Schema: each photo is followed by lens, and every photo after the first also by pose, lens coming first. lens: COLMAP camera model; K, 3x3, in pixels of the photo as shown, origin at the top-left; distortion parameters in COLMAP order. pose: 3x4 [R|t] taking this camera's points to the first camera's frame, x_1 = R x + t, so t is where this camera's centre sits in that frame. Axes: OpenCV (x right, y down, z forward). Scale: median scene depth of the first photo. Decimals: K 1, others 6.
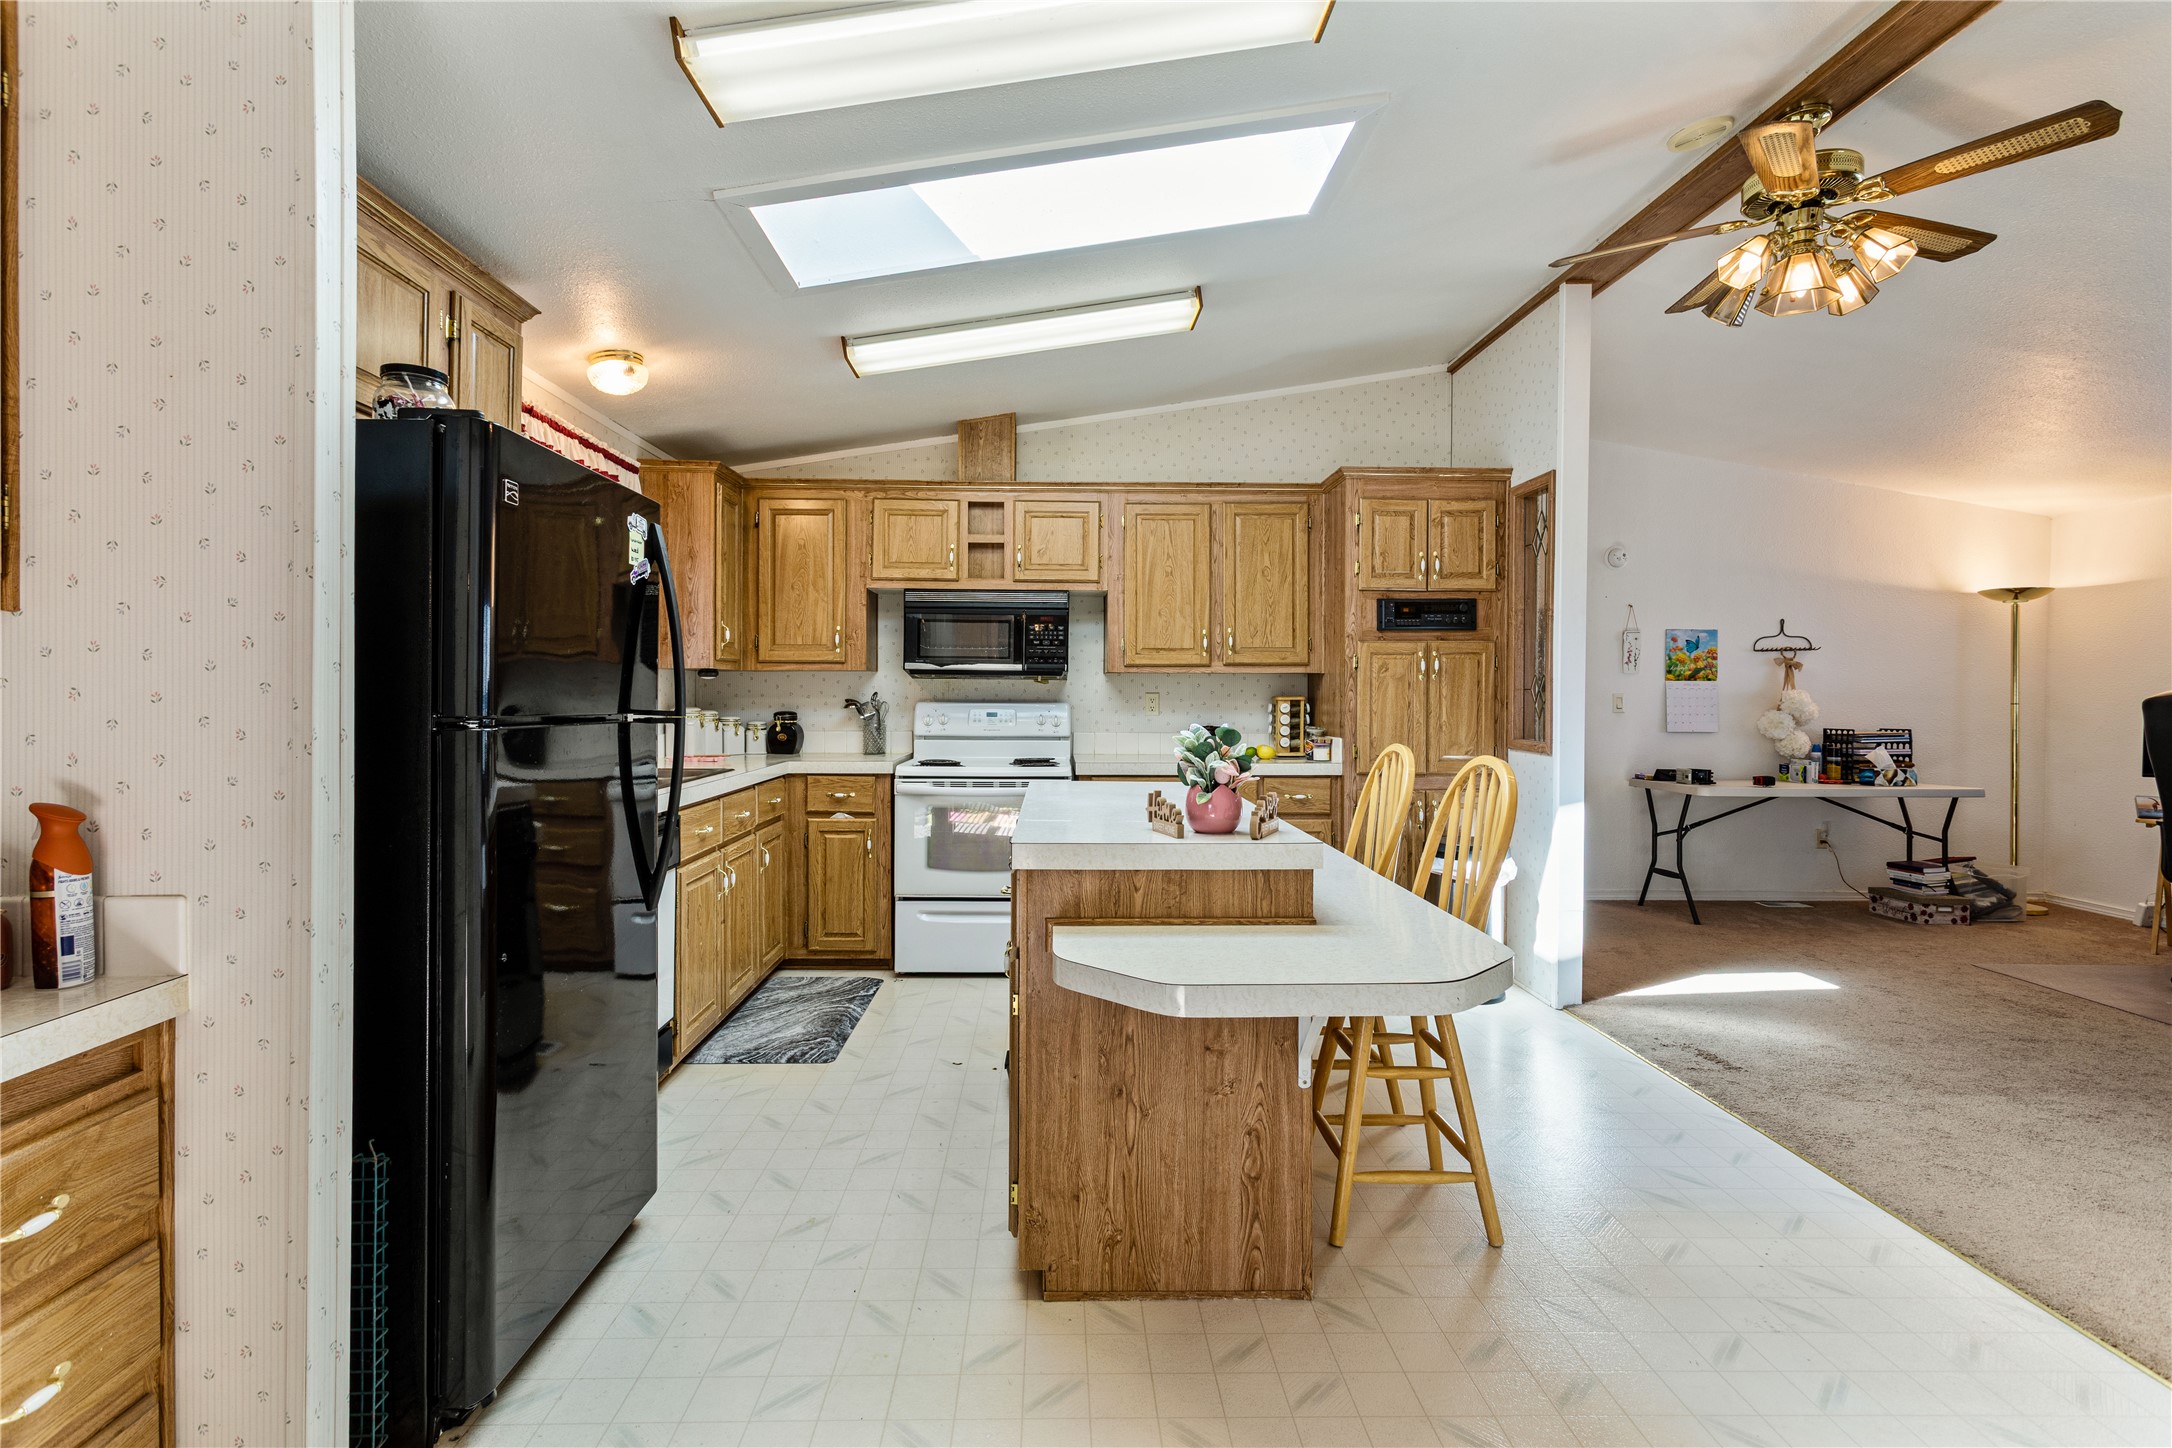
lens RADIAL K [[1047.3, 0, 1097.3], [0, 1047.3, 700.2], [0, 0, 1]] dist [-0.023397, 0.011525]
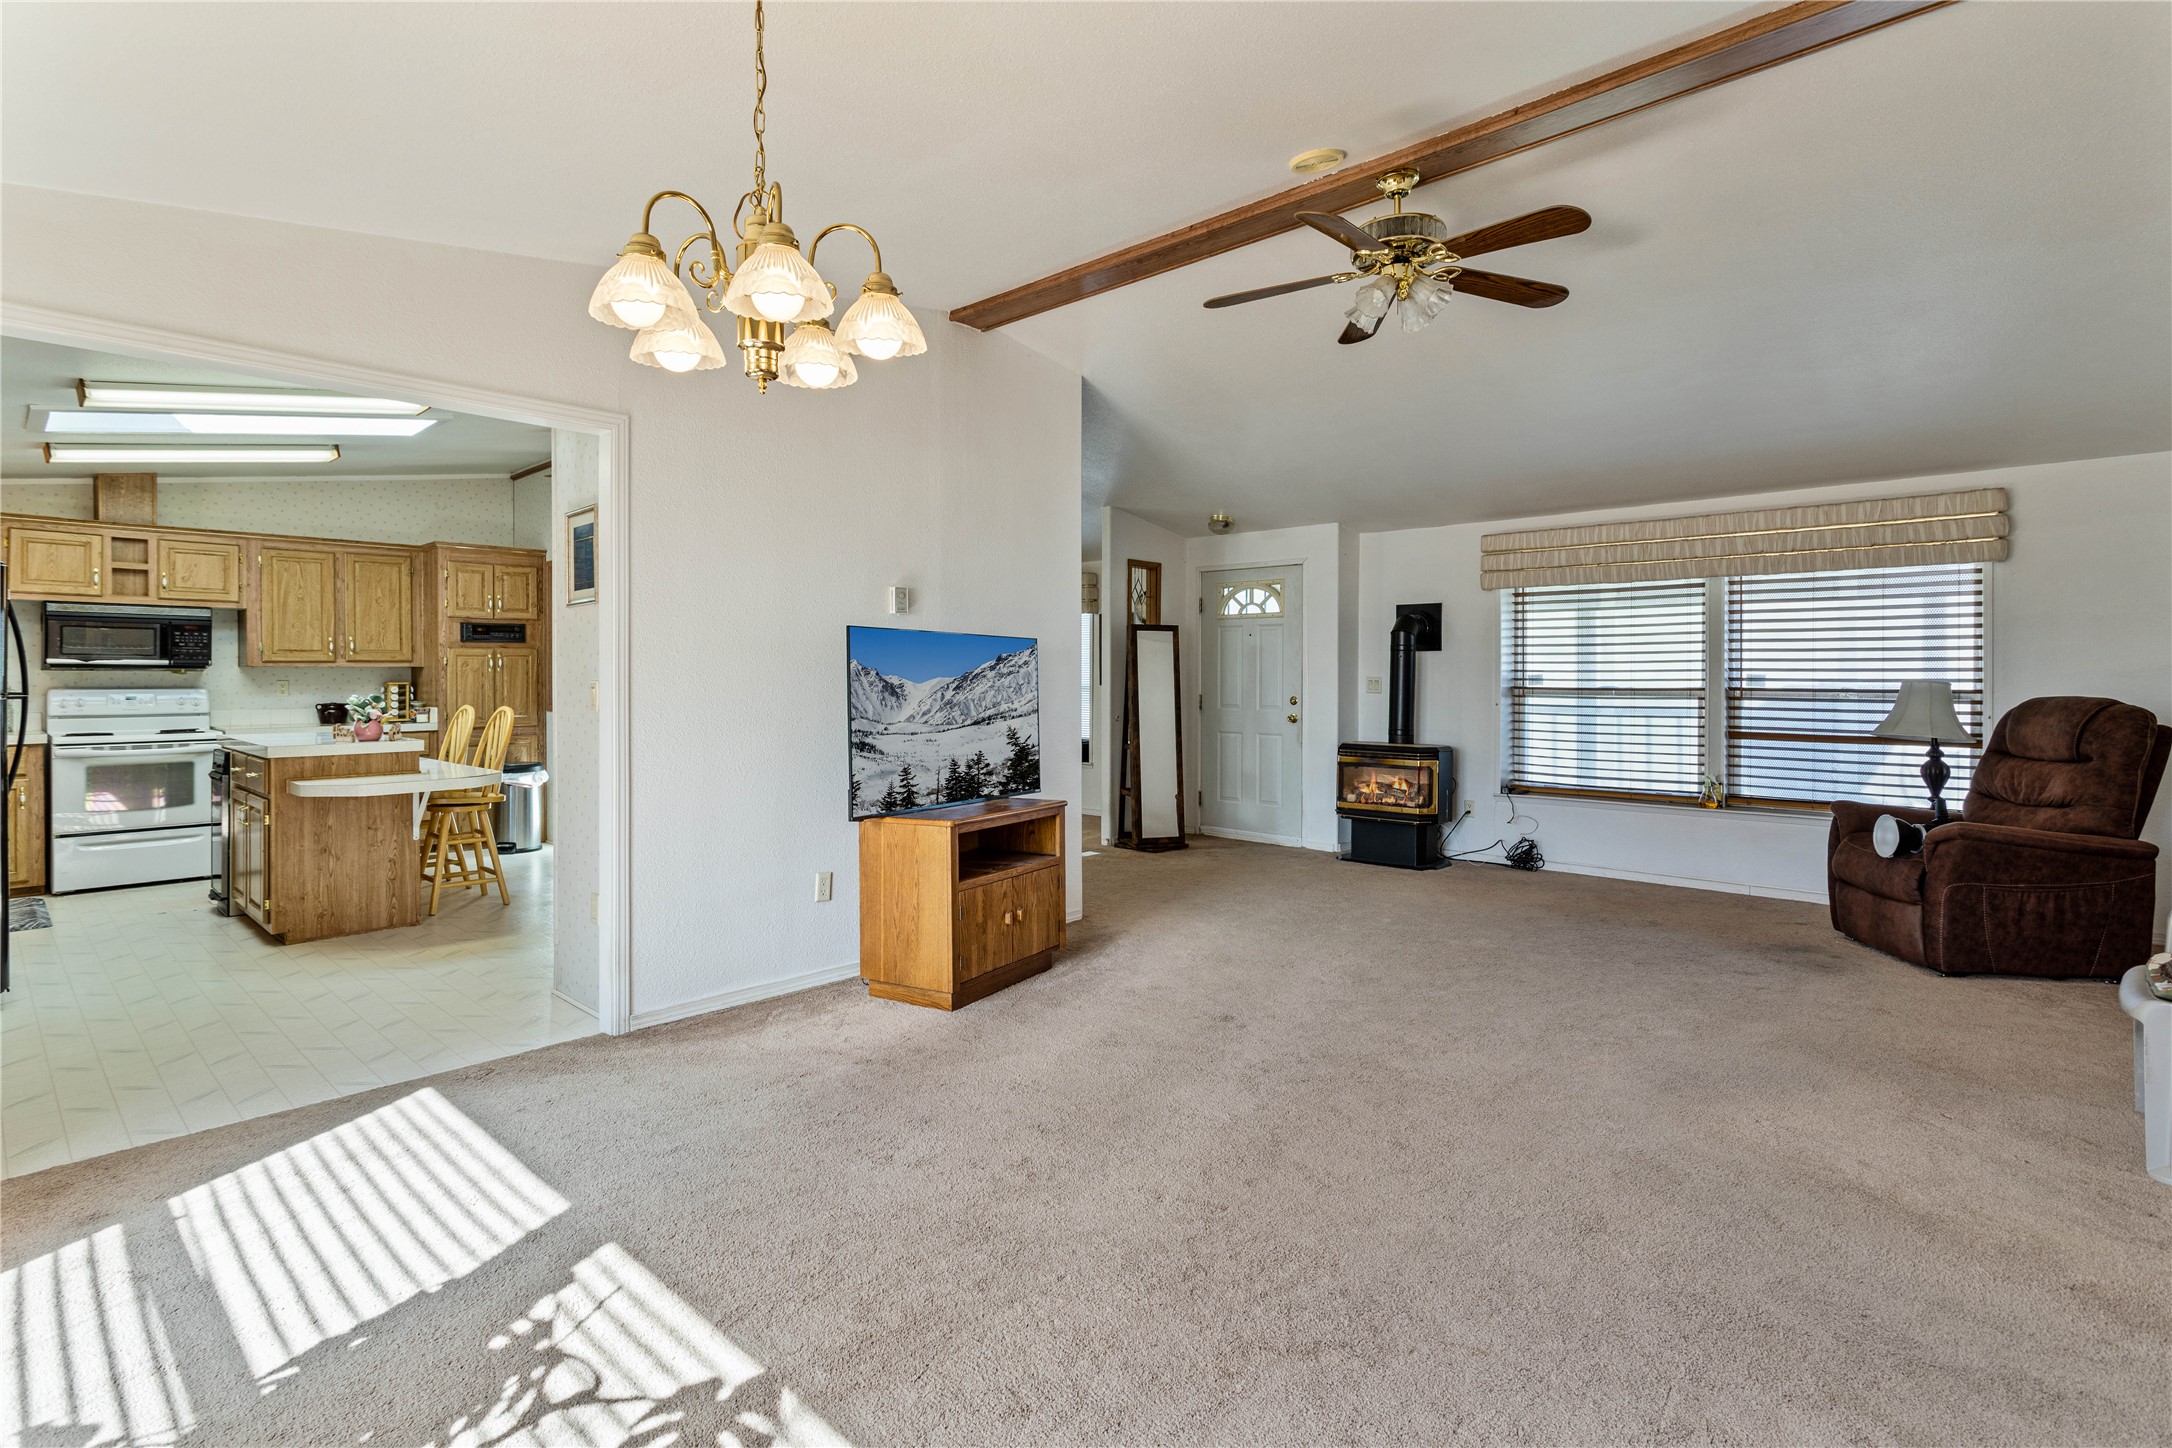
lens RADIAL K [[1047.3, 0, 1098.1], [0, 1047.3, 678.1], [0, 0, 1]] dist [-0.023397, 0.011525]
pose [[0.706029, -0.007835, 0.708140, -0.243942], [0.008636, 0.999960, 0.002454, -0.005699], [-0.708130, 0.004383, 0.706068, -1.153550]]
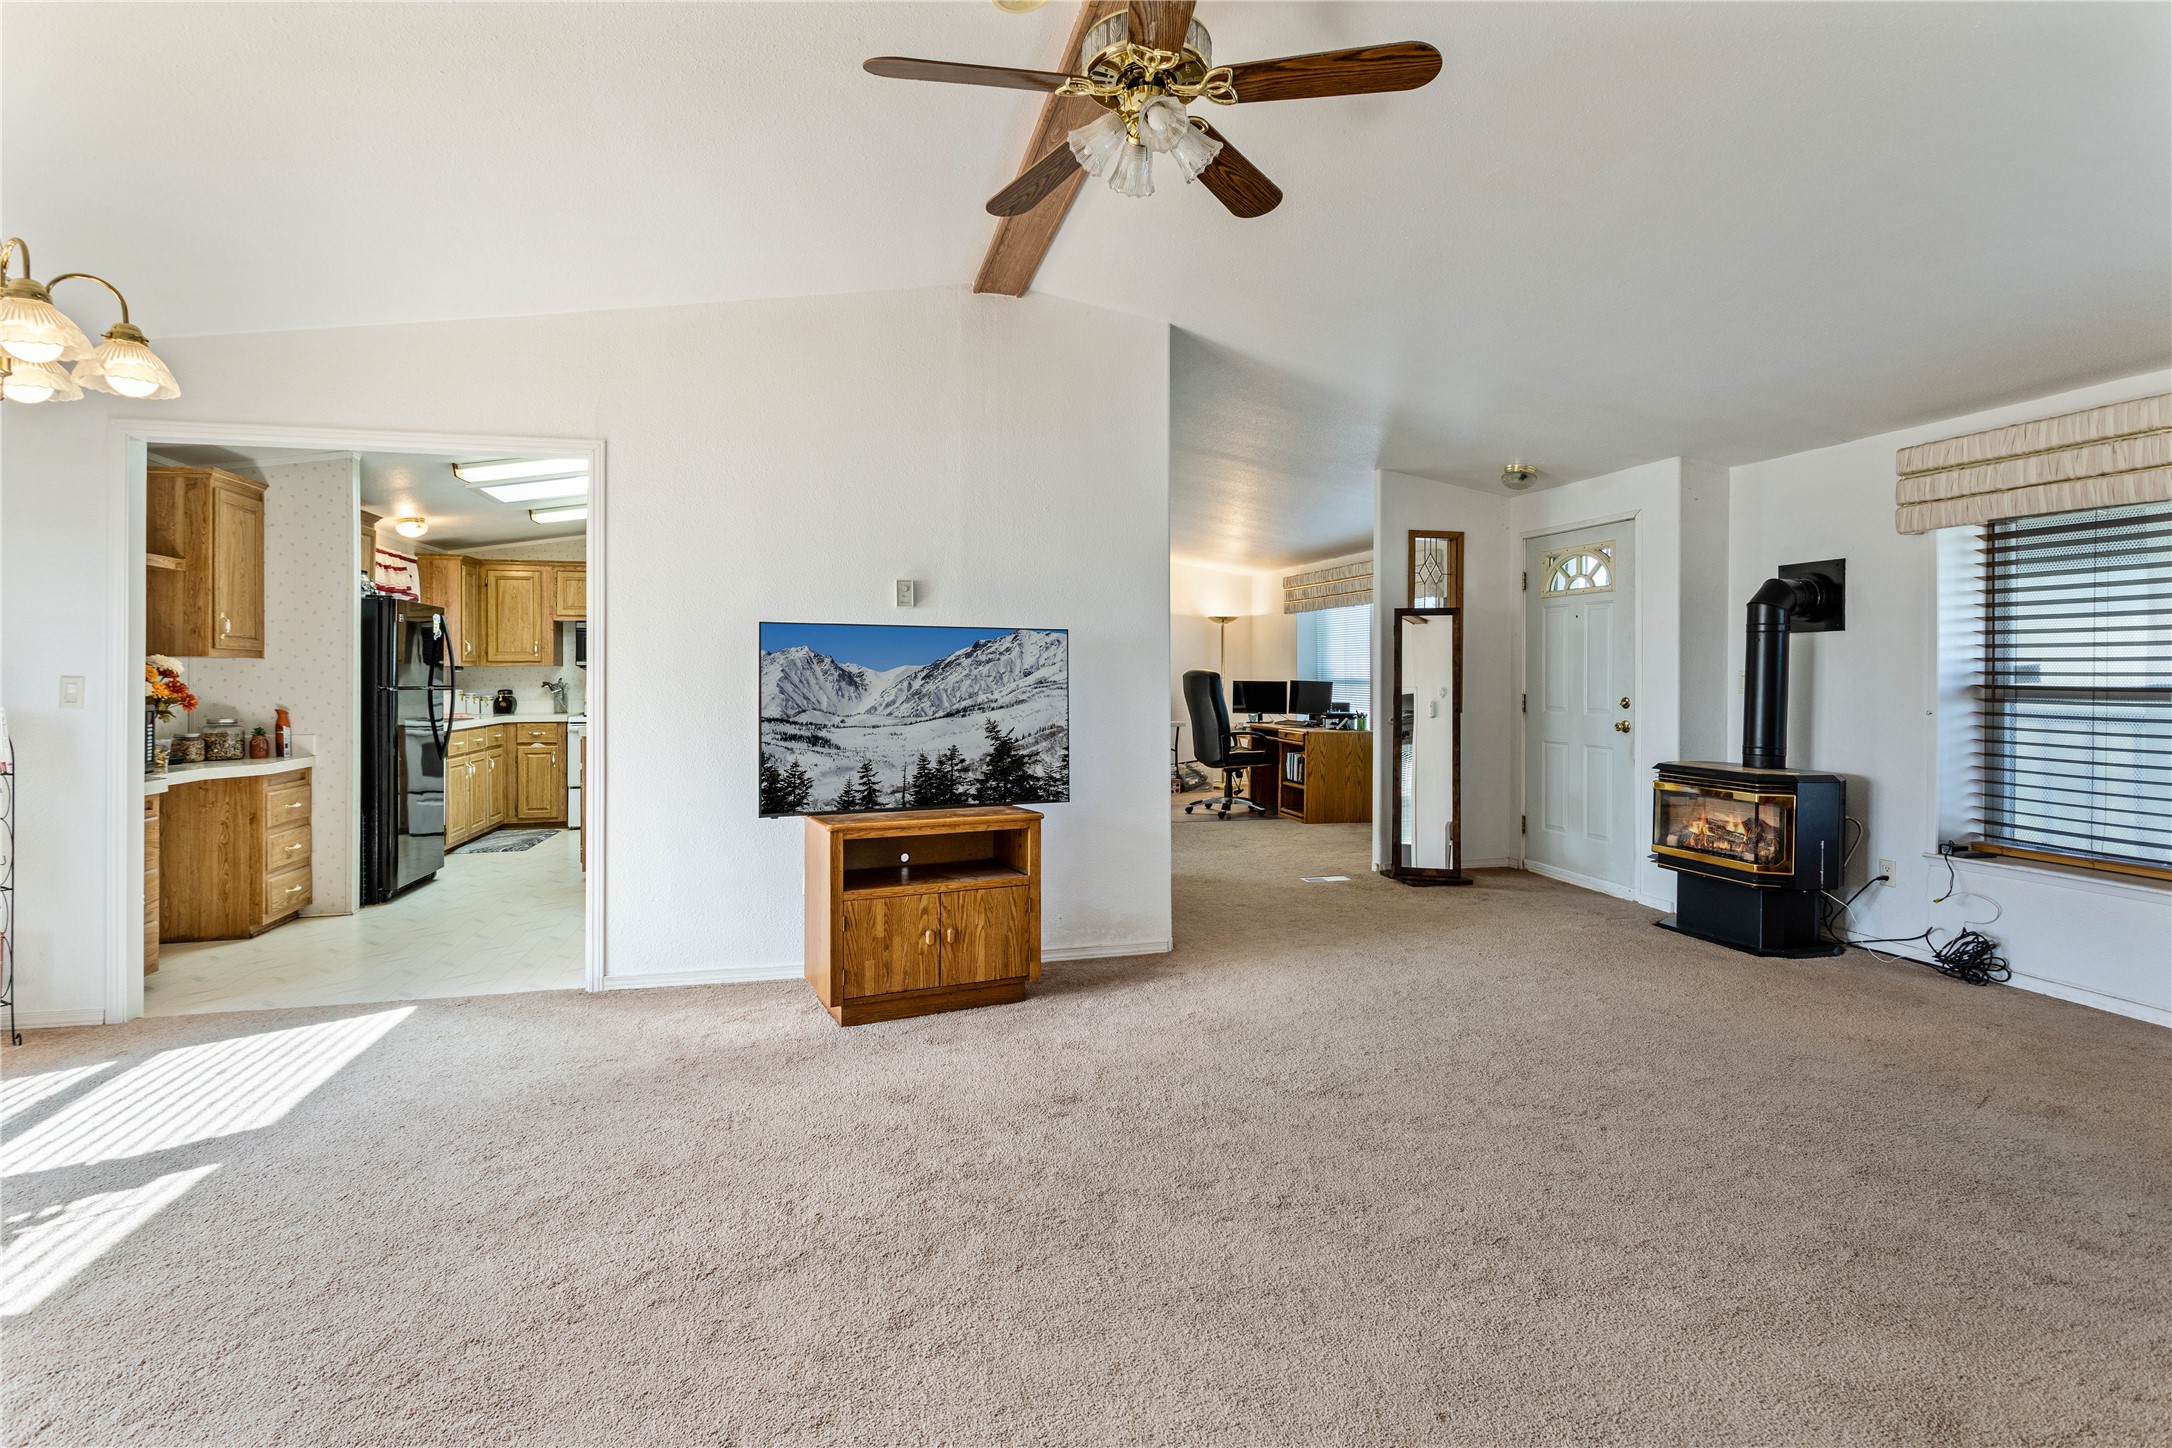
lens RADIAL K [[1047.3, 0, 1085.0], [0, 1047.3, 678.3], [0, 0, 1]] dist [-0.023397, 0.011525]
pose [[0.980512, -0.007928, 0.196301, 0.456157], [0.008760, 0.999956, -0.003371, 0.010004], [-0.196266, 0.005025, 0.980538, -1.318408]]
